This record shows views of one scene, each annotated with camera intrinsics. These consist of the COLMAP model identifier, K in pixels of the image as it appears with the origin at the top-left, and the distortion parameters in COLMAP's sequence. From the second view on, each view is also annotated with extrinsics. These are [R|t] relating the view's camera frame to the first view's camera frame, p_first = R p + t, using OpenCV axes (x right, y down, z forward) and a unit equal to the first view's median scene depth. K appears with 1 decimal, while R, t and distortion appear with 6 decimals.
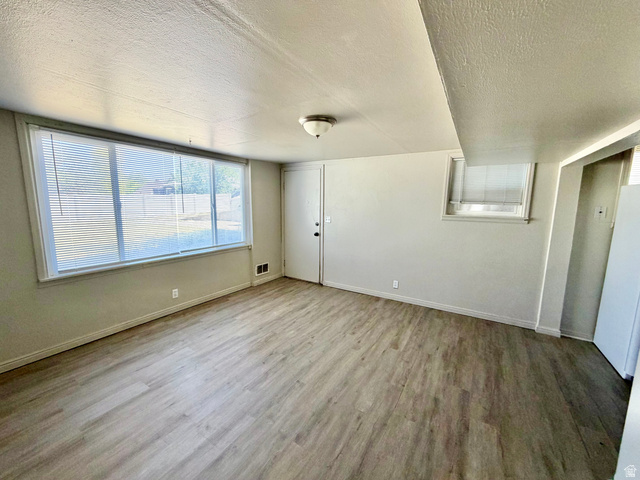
lens RADIAL K [[256.4, 0, 318.7], [0, 256.4, 240.1], [0, 0, 1]] dist [-0.001824, 0.000468]
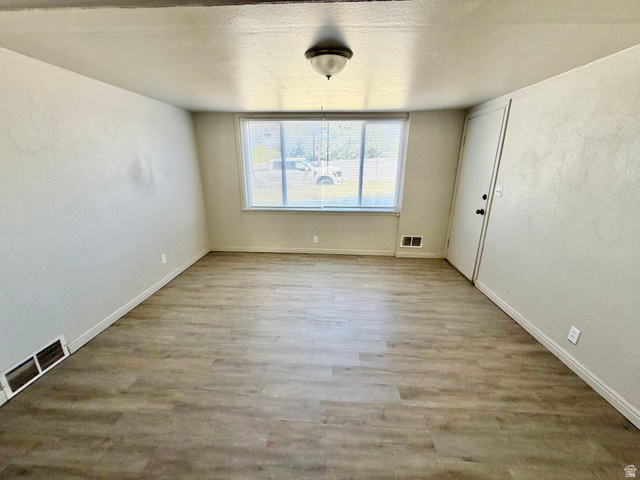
lens RADIAL K [[256.4, 0, 317.2], [0, 256.4, 239.9], [0, 0, 1]] dist [-0.001824, 0.000468]
pose [[0.482520, 0.244079, -0.841189, 0.474448], [-0.122481, 0.969755, 0.211126, -0.051640], [0.867279, 0.001157, 0.497822, 0.360163]]
